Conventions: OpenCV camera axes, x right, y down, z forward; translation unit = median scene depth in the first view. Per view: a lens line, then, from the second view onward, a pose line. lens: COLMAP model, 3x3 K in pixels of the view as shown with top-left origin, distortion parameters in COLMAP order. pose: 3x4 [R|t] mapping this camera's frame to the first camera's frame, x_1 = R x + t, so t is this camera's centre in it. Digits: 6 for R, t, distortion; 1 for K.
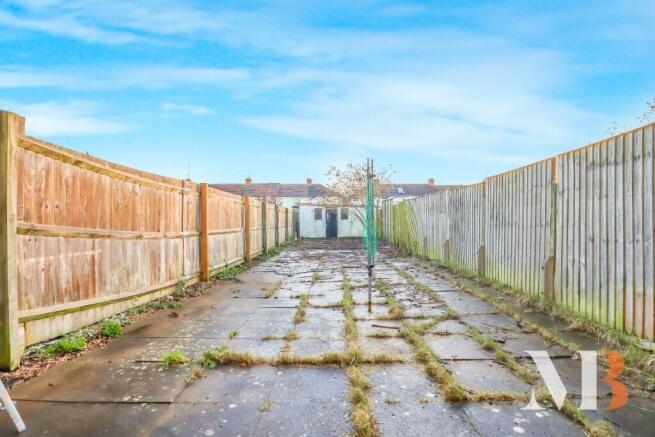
lens RADIAL K [[337.9, 0, 330.5], [0, 337.9, 223.4], [0, 0, 1]] dist [-0.043191, 0.011348]
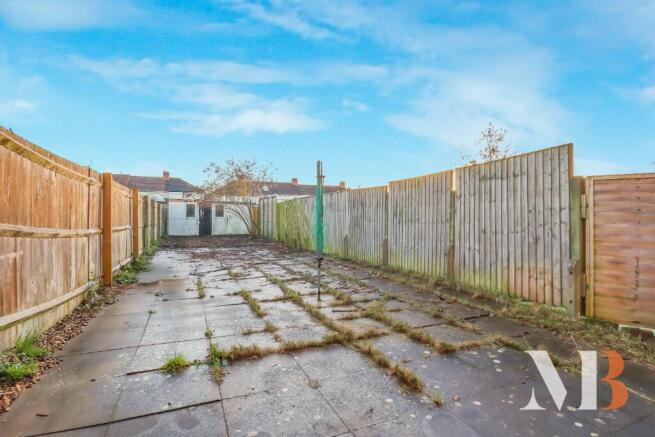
lens RADIAL K [[338.3, 0, 327.5], [0, 338.3, 218.5], [0, 0, 1]] dist [-0.041955, 0.012216]
pose [[0.915873, 0.005239, 0.401433, -0.336516], [-0.002089, 0.999964, -0.008282, 0.005398], [-0.401462, 0.006747, 0.915851, -0.021320]]
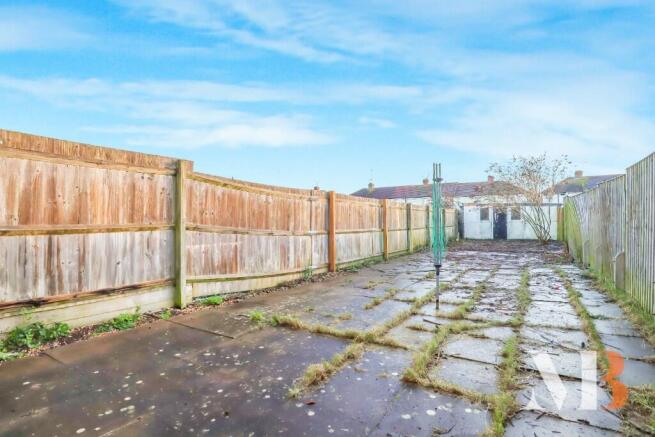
lens RADIAL K [[332.8, 0, 324.8], [0, 332.8, 220.3], [0, 0, 1]] dist [-0.038476, 0.000390]
pose [[0.846598, -0.003541, -0.532220, 0.410910], [-0.001917, 0.999951, -0.009701, -0.003084], [0.532229, 0.009233, 0.846550, -0.058395]]
